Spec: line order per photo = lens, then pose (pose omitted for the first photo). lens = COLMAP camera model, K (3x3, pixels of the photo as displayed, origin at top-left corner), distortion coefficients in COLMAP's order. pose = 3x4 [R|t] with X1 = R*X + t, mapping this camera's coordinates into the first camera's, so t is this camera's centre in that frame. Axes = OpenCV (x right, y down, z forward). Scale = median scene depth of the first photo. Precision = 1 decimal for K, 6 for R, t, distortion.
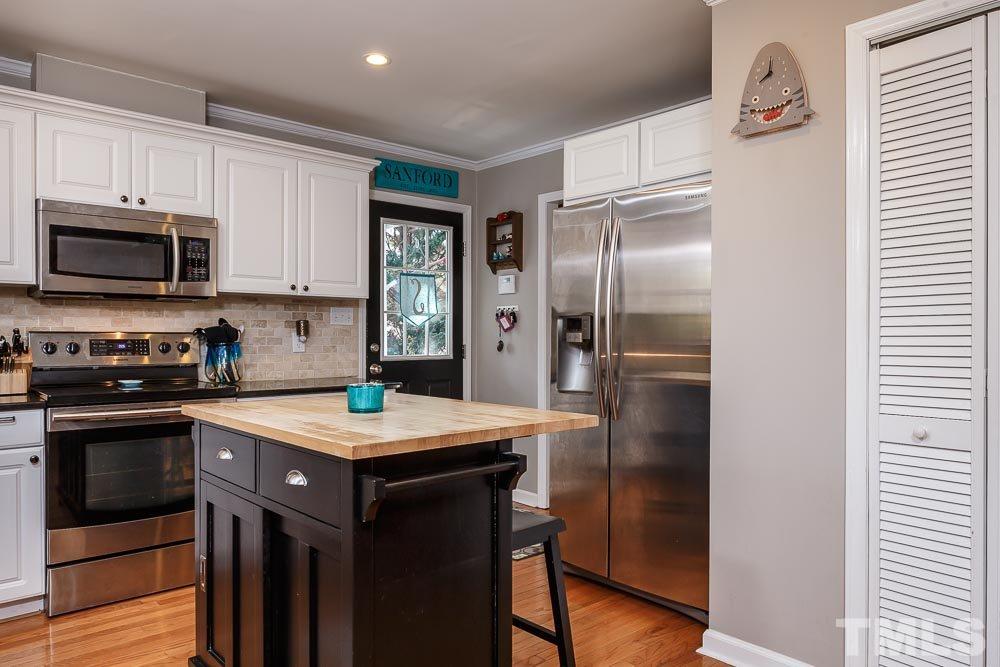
lens RADIAL K [[645.6, 0, 497.2], [0, 645.6, 334.3], [0, 0, 1]] dist [-0.004178, -0.000304]
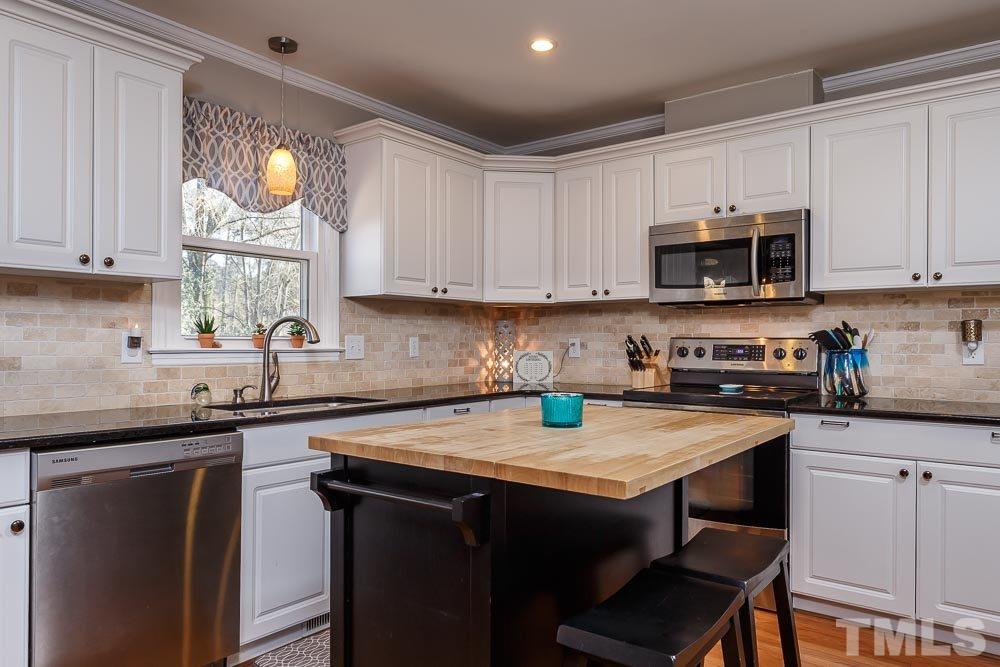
lens RADIAL K [[661.3, 0, 504.2], [0, 661.3, 334.3], [0, 0, 1]] dist [-0.005156, -0.001577]
pose [[0.205812, -0.012006, -0.978518, 0.374211], [-0.002969, 0.999912, -0.012893, 0.005764], [0.978587, 0.005558, 0.205759, 0.420056]]
